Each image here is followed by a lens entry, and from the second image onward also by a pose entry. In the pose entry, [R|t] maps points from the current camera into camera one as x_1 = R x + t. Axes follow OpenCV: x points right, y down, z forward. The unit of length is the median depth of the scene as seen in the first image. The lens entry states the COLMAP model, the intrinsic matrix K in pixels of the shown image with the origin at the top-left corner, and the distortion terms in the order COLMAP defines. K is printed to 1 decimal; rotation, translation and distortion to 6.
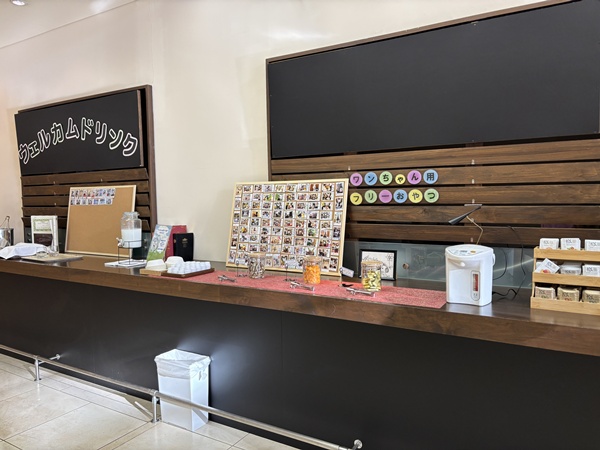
lens RADIAL K [[455.4, 0, 299.5], [0, 455.4, 224.6], [0, 0, 1]] dist [0.009622, -0.007760]
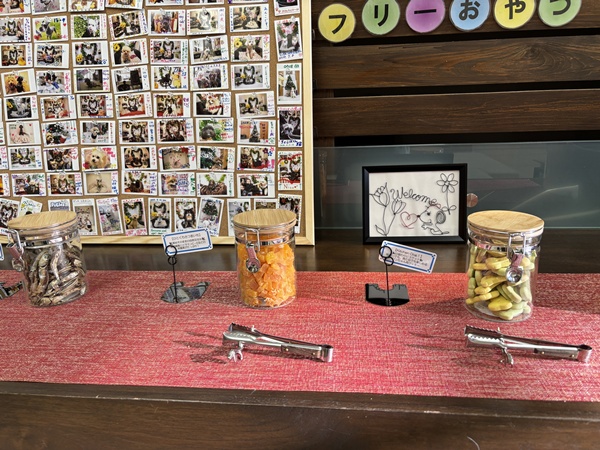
lens RADIAL K [[455.4, 0, 300.2], [0, 455.4, 221.6], [0, 0, 1]] dist [0.009622, -0.007760]
pose [[0.906463, -0.142600, 0.397480, -0.059868], [0.049009, 0.970423, 0.236384, 0.006645], [-0.419433, -0.194793, 0.886641, 0.647223]]
